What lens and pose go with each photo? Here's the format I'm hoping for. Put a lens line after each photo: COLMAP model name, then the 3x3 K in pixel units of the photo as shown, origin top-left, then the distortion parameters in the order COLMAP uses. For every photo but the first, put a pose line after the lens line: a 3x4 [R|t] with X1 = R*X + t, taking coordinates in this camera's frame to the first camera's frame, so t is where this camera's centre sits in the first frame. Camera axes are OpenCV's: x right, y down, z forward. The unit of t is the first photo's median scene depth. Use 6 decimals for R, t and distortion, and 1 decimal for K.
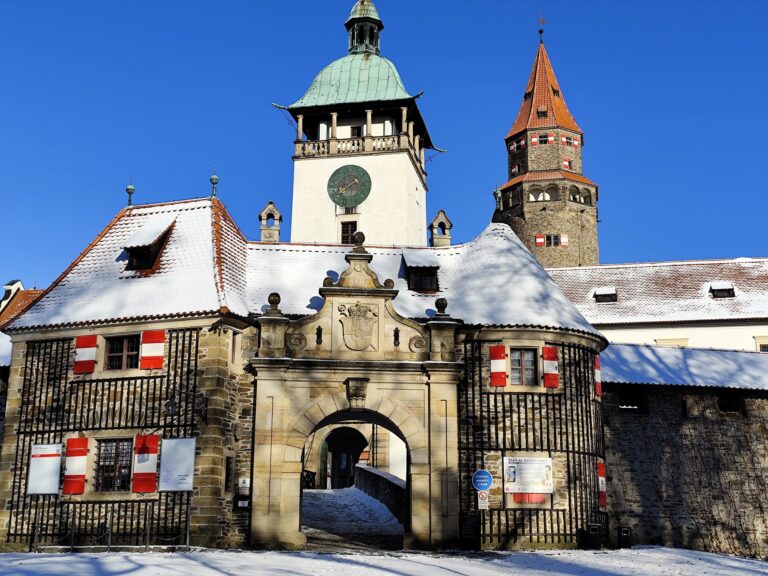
lens RADIAL K [[1018.9, 0, 384.7], [0, 1018.9, 266.9], [0, 0, 1]] dist [0.062060, -0.073152]
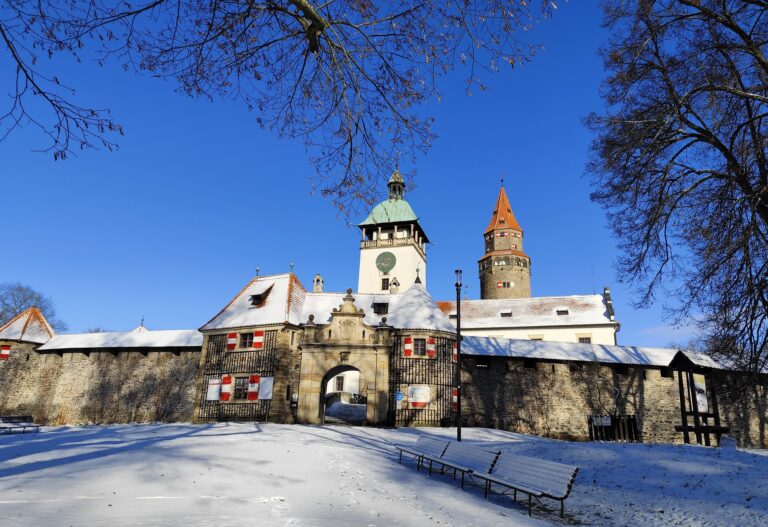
lens RADIAL K [[520.6, 0, 404.4], [0, 520.6, 284.9], [0, 0, 1]] dist [0.051744, -0.001368]
pose [[0.997260, -0.003719, -0.073880, 0.190278], [0.002069, 0.999747, -0.022403, -0.015348], [0.073944, 0.022189, 0.997016, -0.169029]]
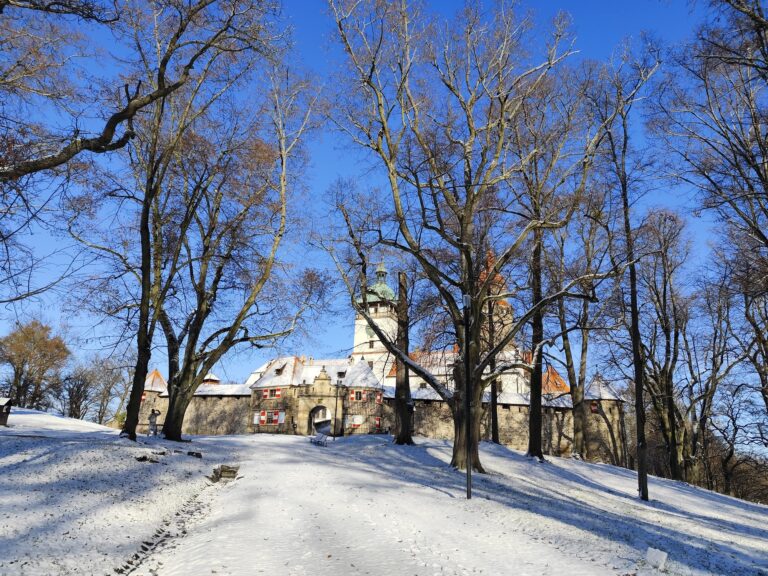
lens RADIAL K [[518.6, 0, 400.2], [0, 518.6, 287.7], [0, 0, 1]] dist [0.098470, 0.000286]
pose [[0.986315, -0.031224, -0.161889, 0.712354], [0.021110, 0.997738, -0.063823, -0.229525], [0.163515, 0.059532, 0.984743, -1.275501]]
